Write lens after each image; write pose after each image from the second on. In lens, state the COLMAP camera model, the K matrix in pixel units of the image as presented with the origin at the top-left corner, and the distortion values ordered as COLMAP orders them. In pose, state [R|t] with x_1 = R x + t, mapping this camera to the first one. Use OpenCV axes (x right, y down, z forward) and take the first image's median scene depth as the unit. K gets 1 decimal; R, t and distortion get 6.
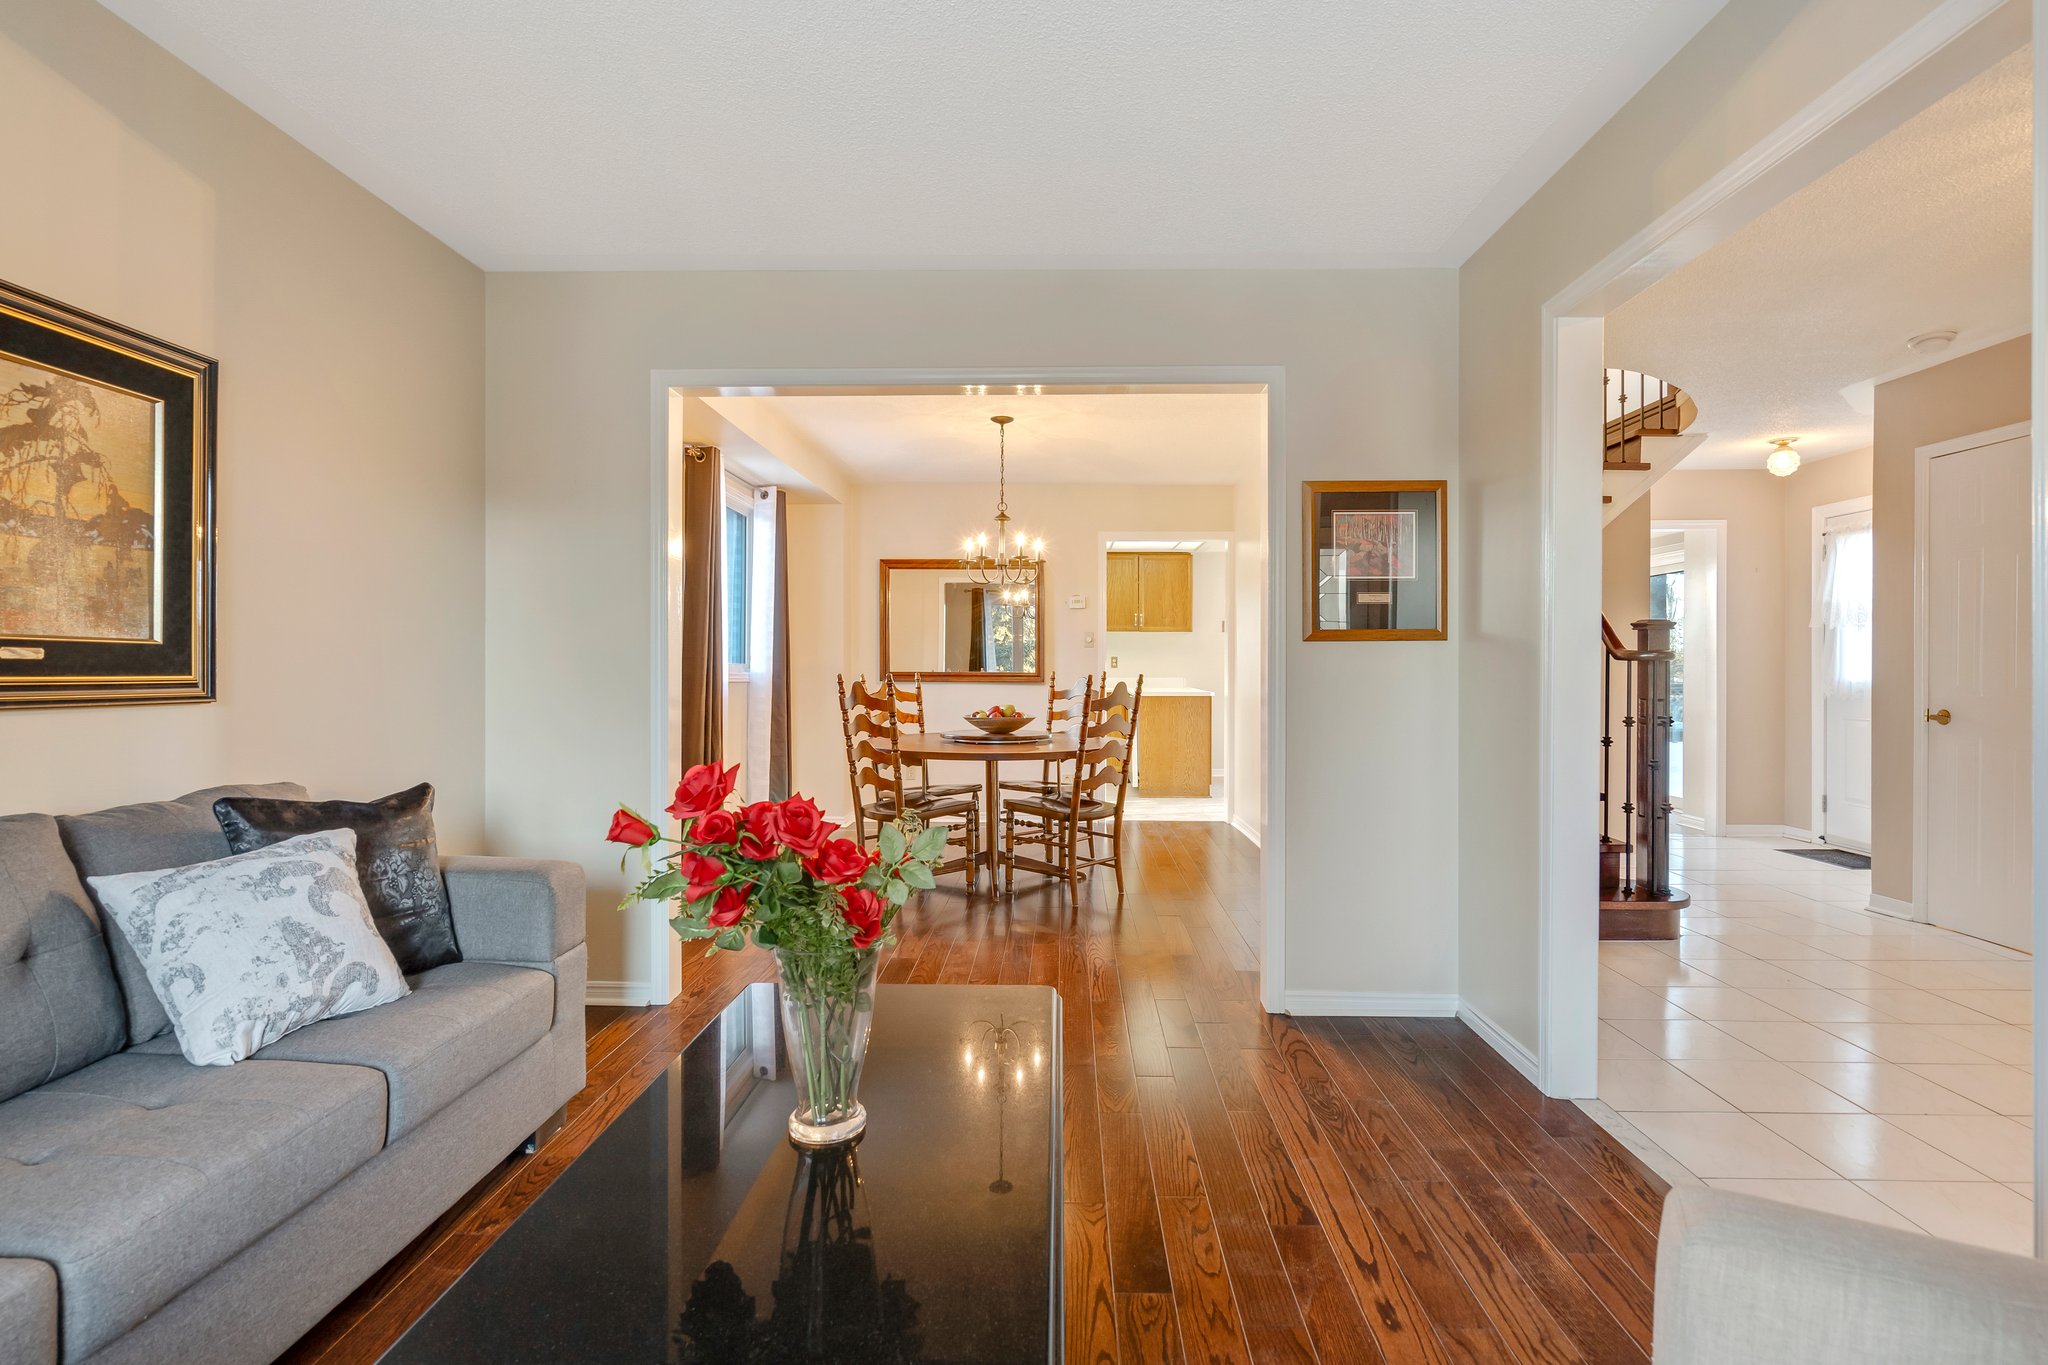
lens RADIAL K [[941.8, 0, 1036.9], [0, 941.8, 673.8], [0, 0, 1]] dist [0.003277, 0.001073]
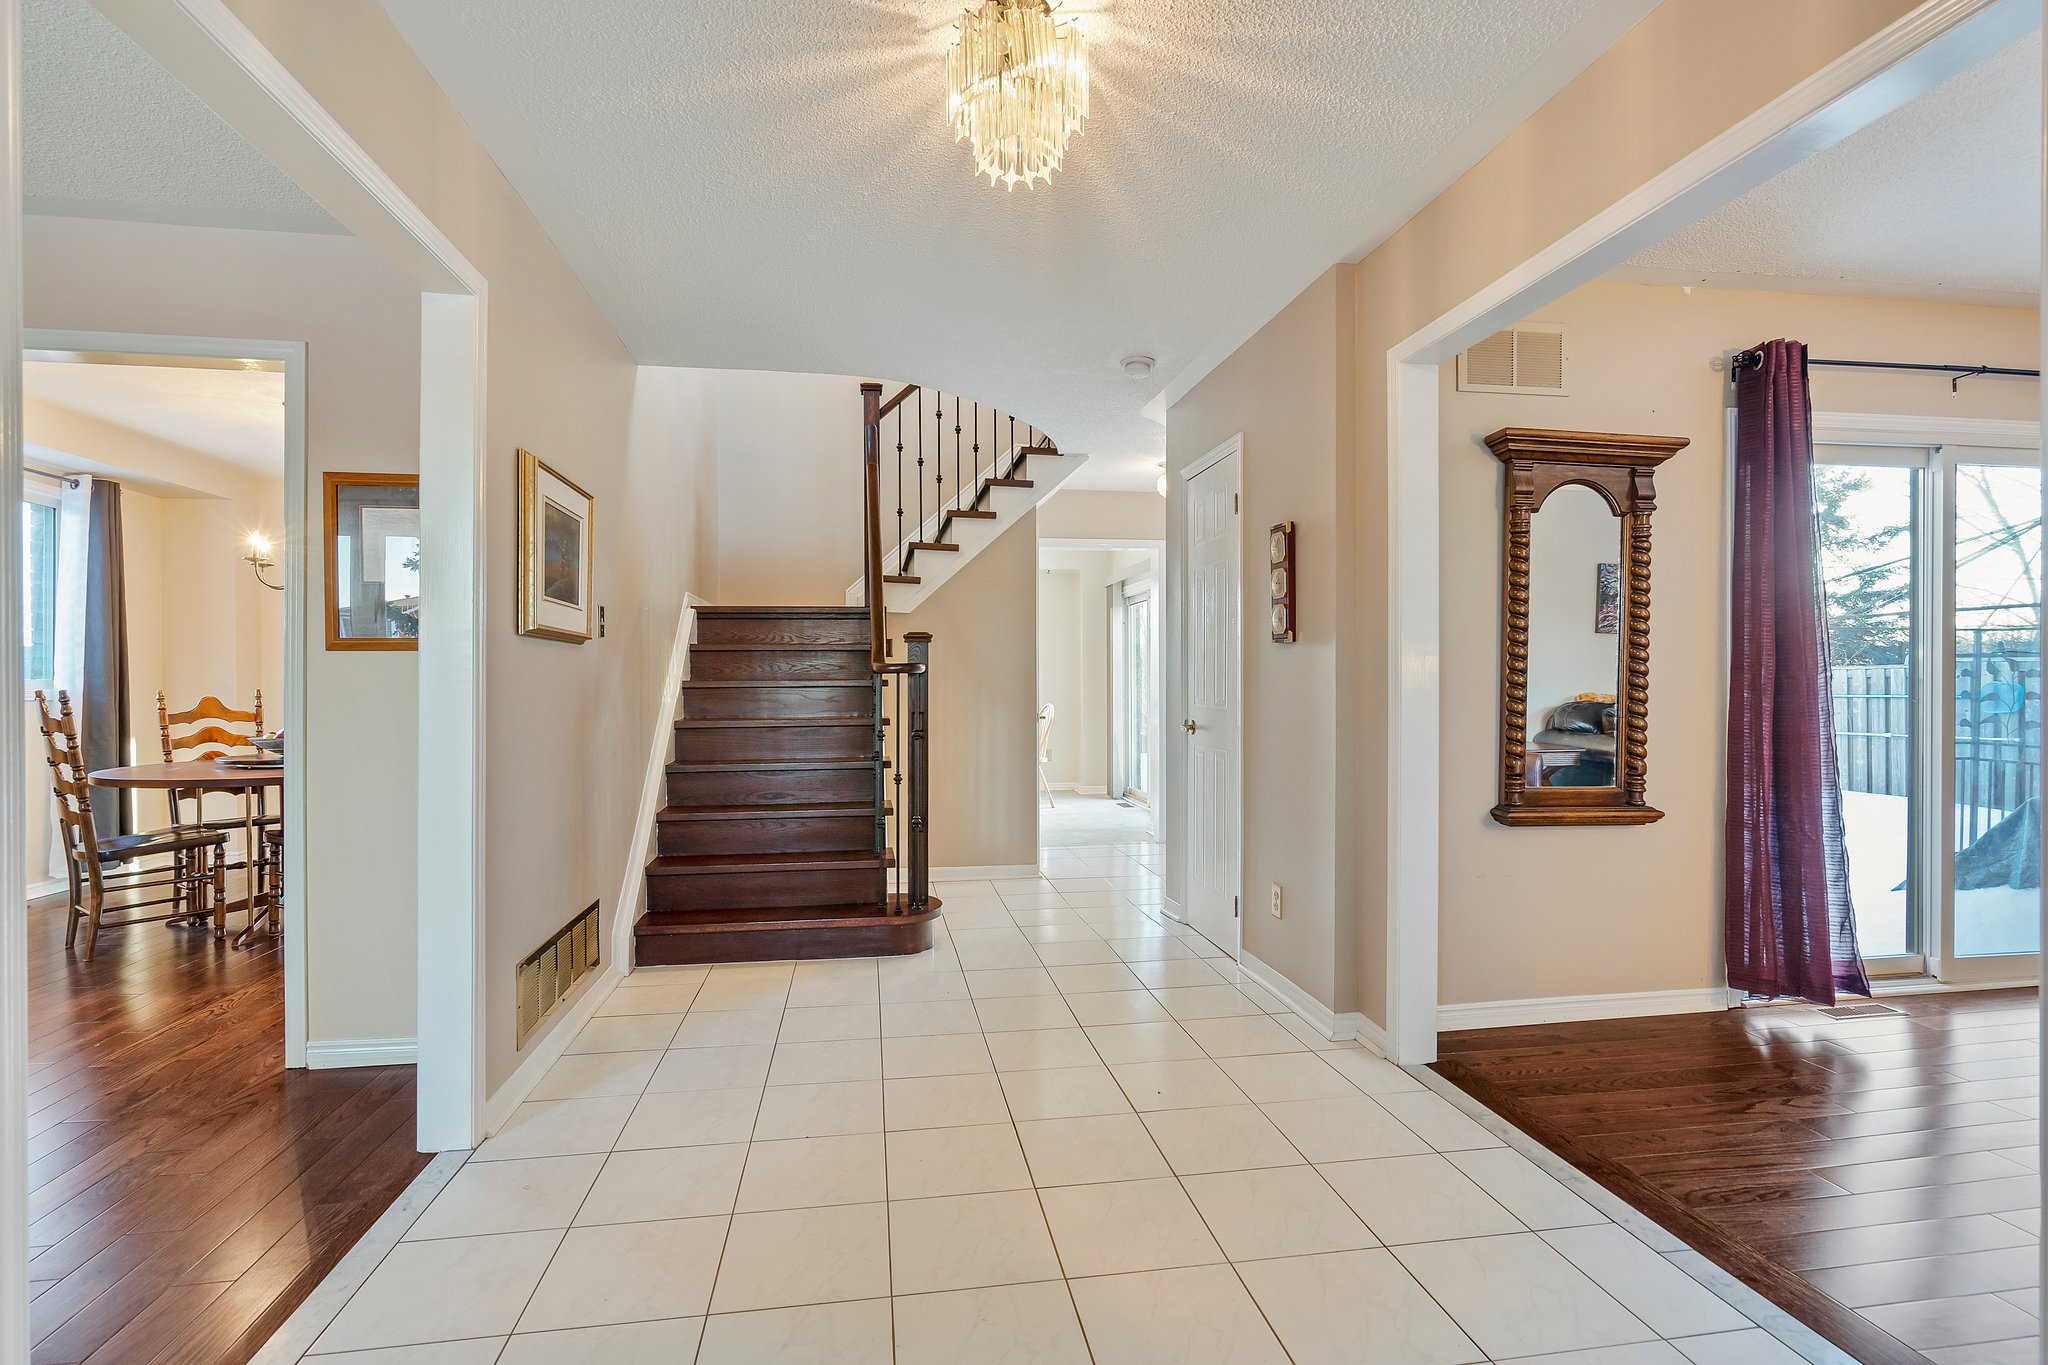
lens RADIAL K [[941.8, 0, 1008.7], [0, 941.8, 692.8], [0, 0, 1]] dist [0.003277, 0.001073]
pose [[0.983824, -0.004339, 0.179084, 0.406242], [0.005321, 0.999973, -0.005005, 0.009104], [-0.179057, 0.005877, 0.983821, 0.007038]]
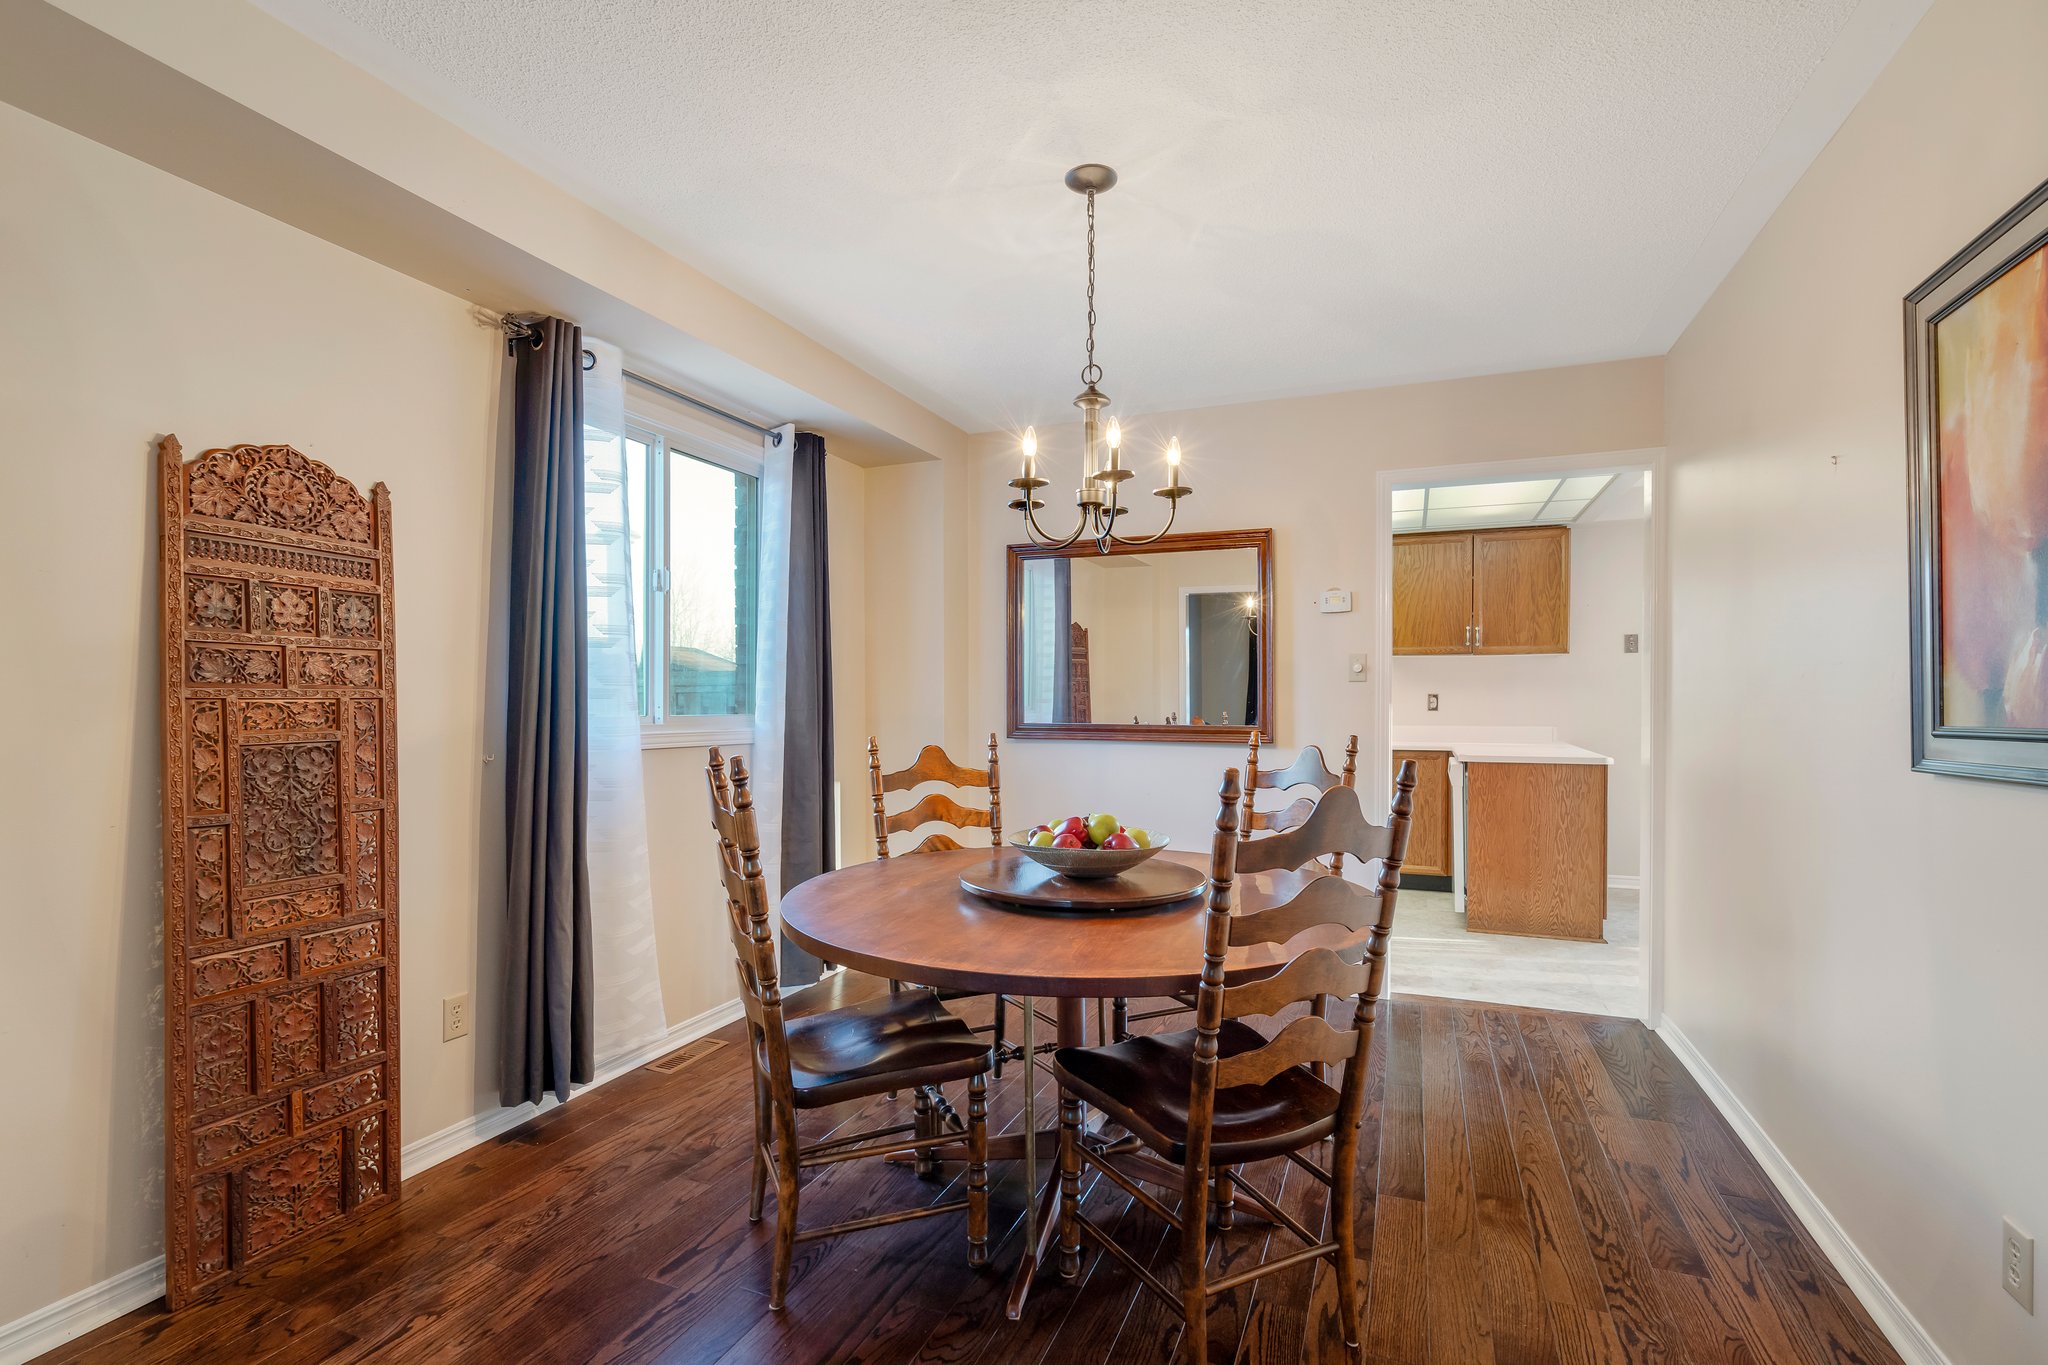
lens RADIAL K [[941.8, 0, 1027.6], [0, 941.8, 712.5], [0, 0, 1]] dist [0.003277, 0.001073]
pose [[0.936303, 0.003491, -0.351175, 0.083412], [-0.002104, 0.999988, 0.004331, -0.015552], [0.351186, -0.003316, 0.936300, 0.503289]]
